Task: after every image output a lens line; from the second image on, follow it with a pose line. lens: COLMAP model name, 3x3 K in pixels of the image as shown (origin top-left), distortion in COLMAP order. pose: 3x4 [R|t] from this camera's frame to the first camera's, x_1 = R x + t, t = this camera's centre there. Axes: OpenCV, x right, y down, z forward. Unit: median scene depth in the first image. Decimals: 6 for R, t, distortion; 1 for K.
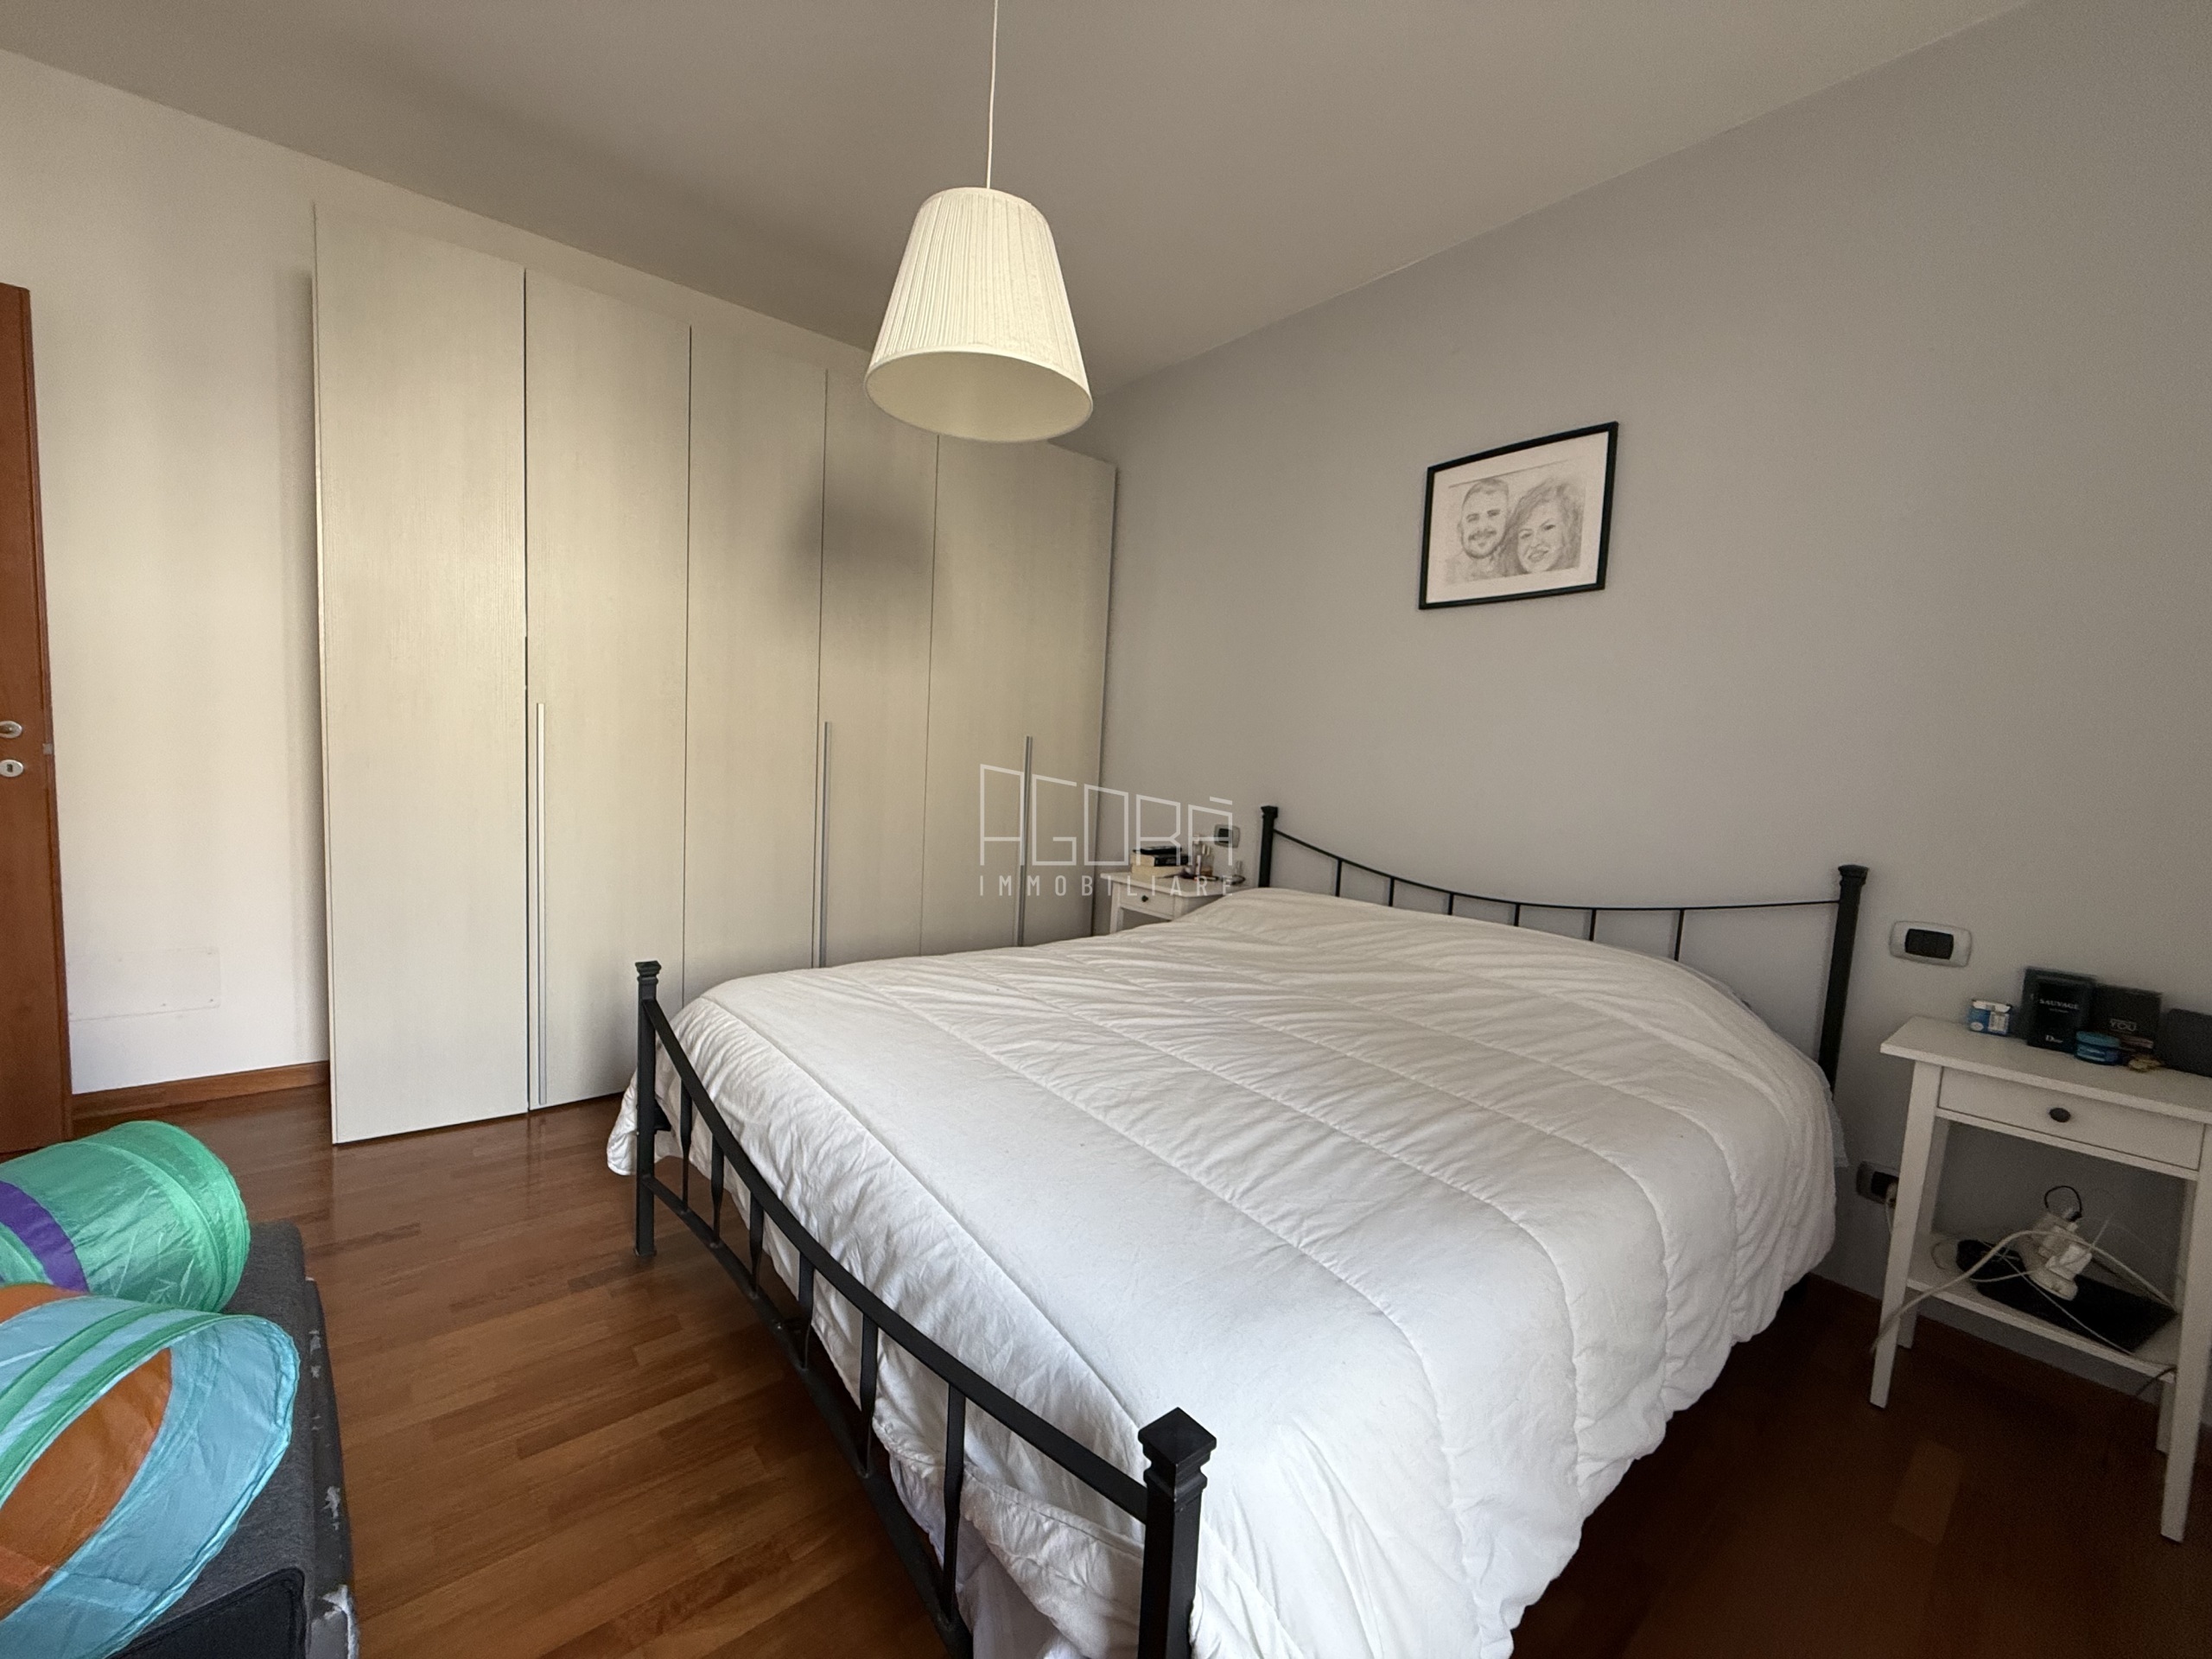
lens RADIAL K [[874.5, 0, 1092.8], [0, 874.5, 828.8], [0, 0, 1]] dist [-0.001971, -0.000210]
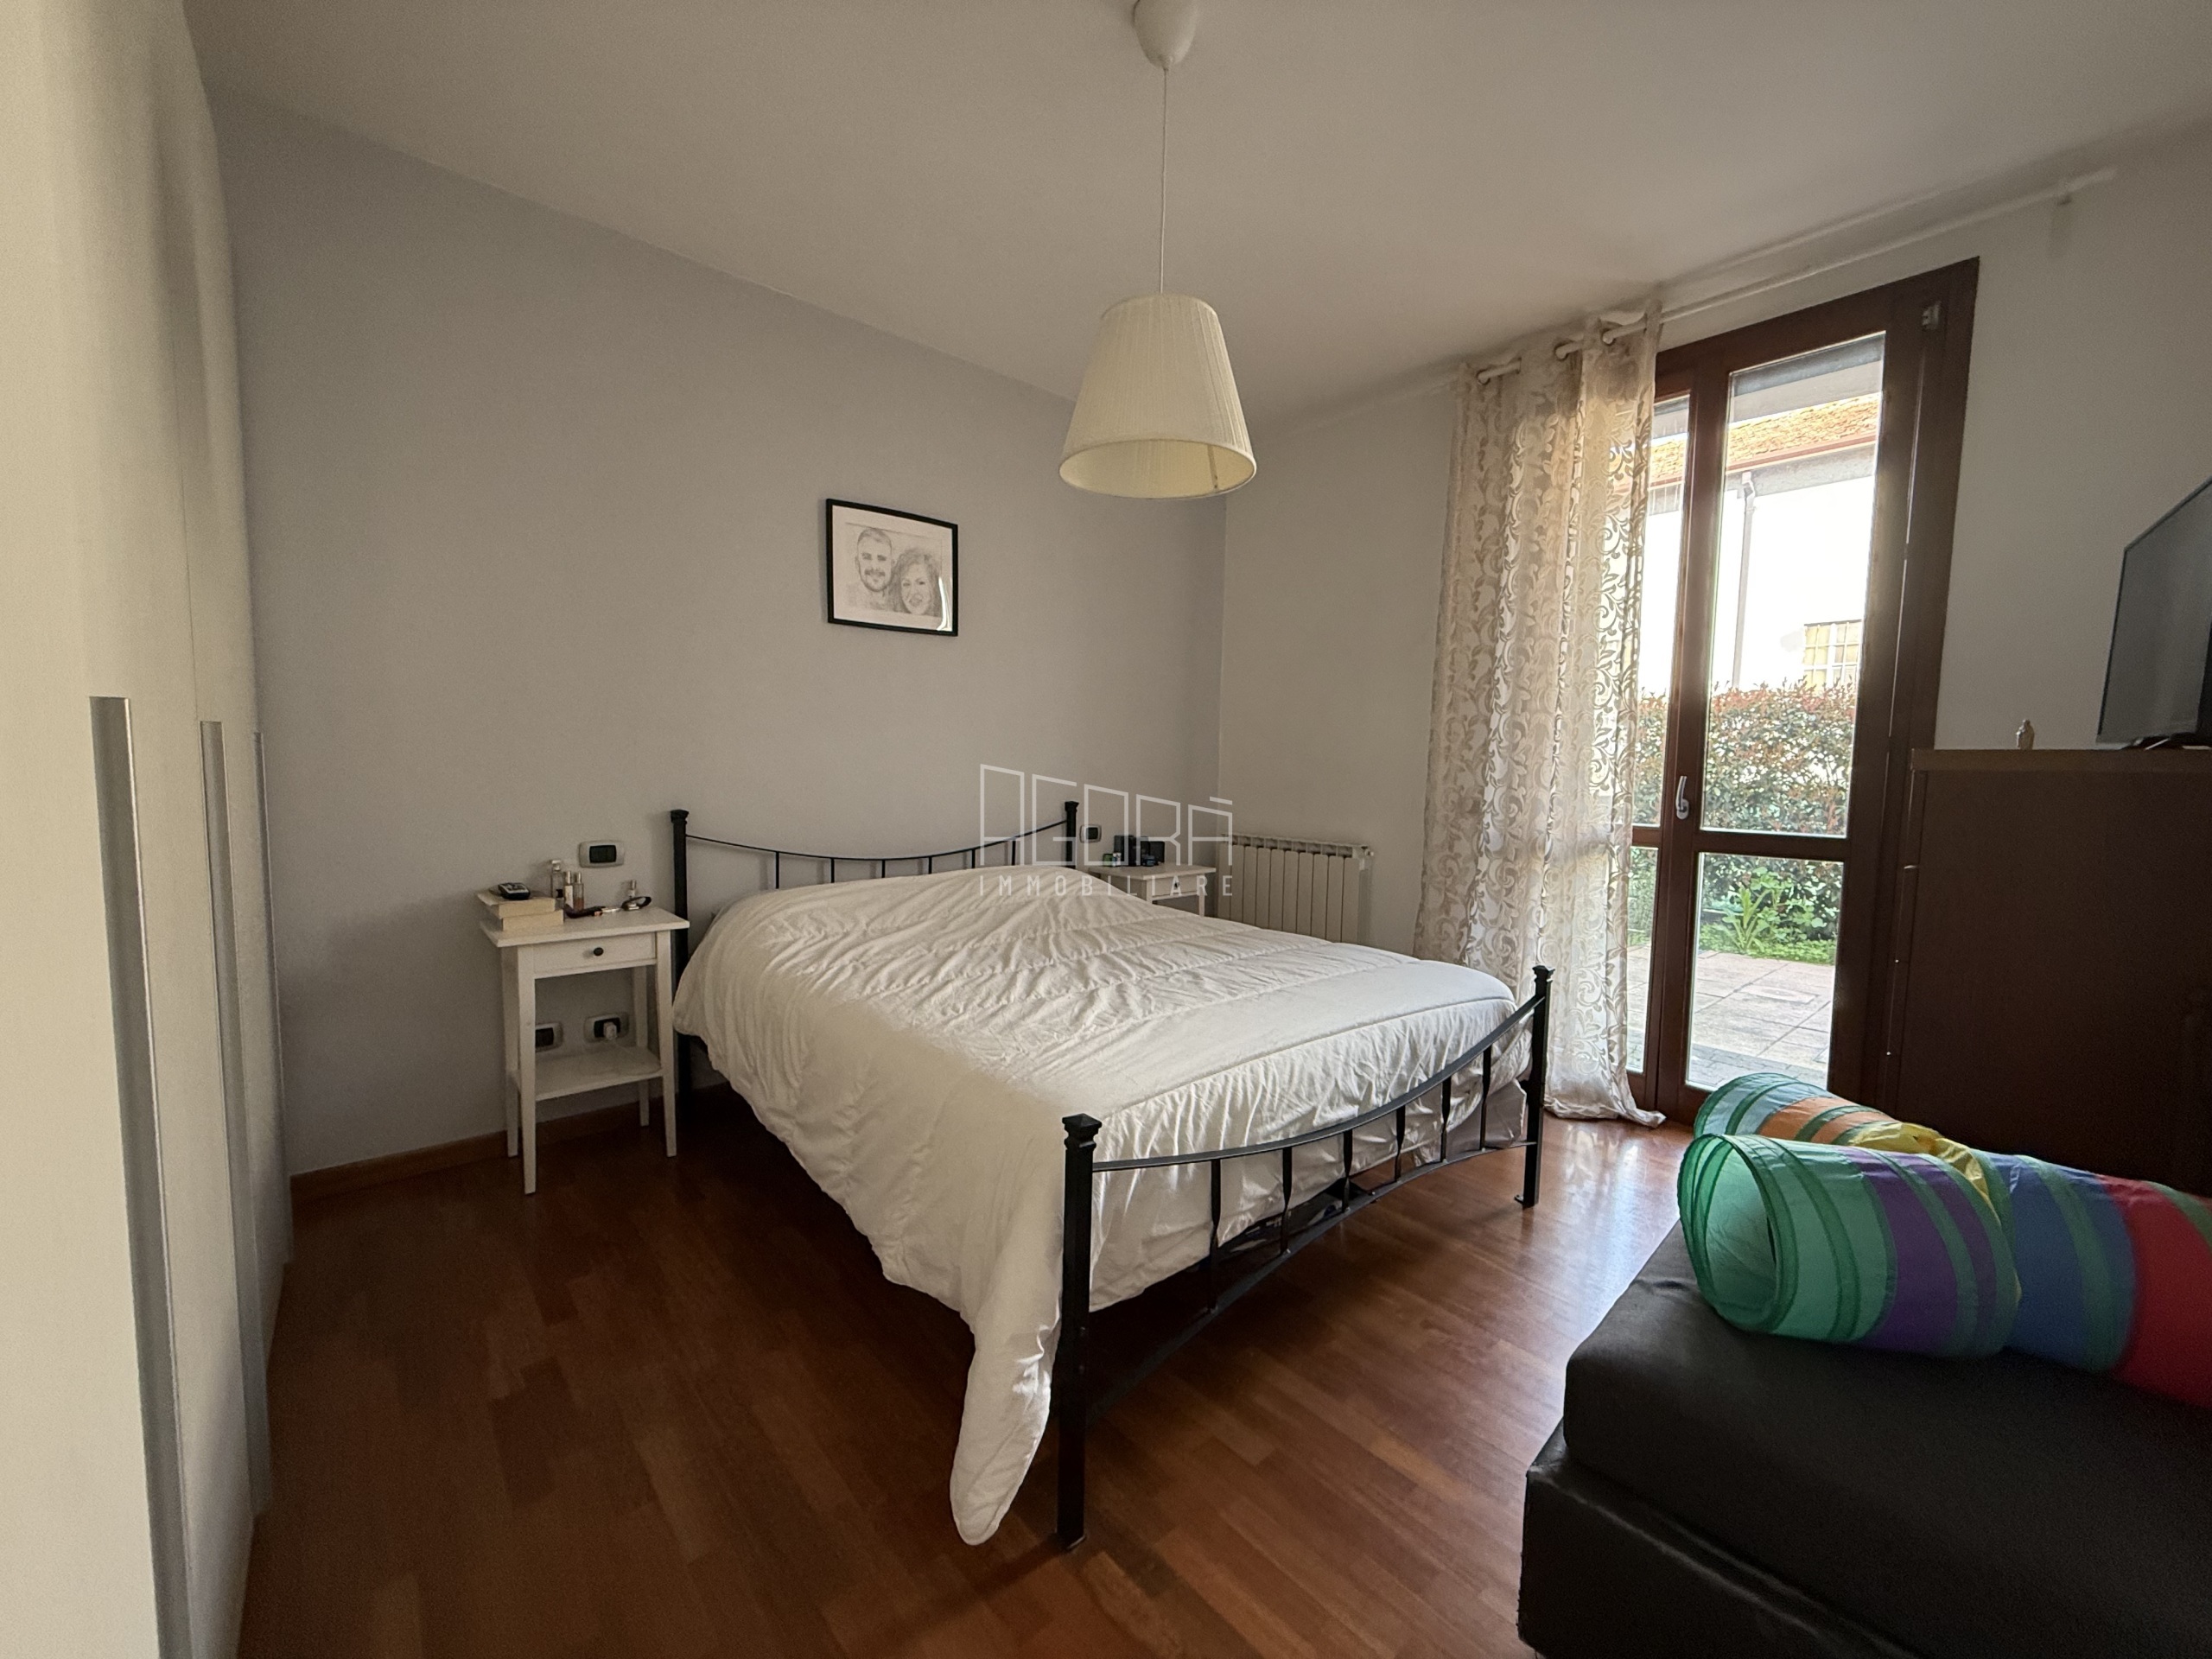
lens RADIAL K [[874.5, 0, 1092.8], [0, 874.5, 828.8], [0, 0, 1]] dist [-0.001971, -0.000210]
pose [[-0.009836, -0.131850, 0.991221, -0.884520], [0.067579, 0.988915, 0.132214, -0.123244], [-0.997665, 0.068286, -0.000816, 0.744955]]
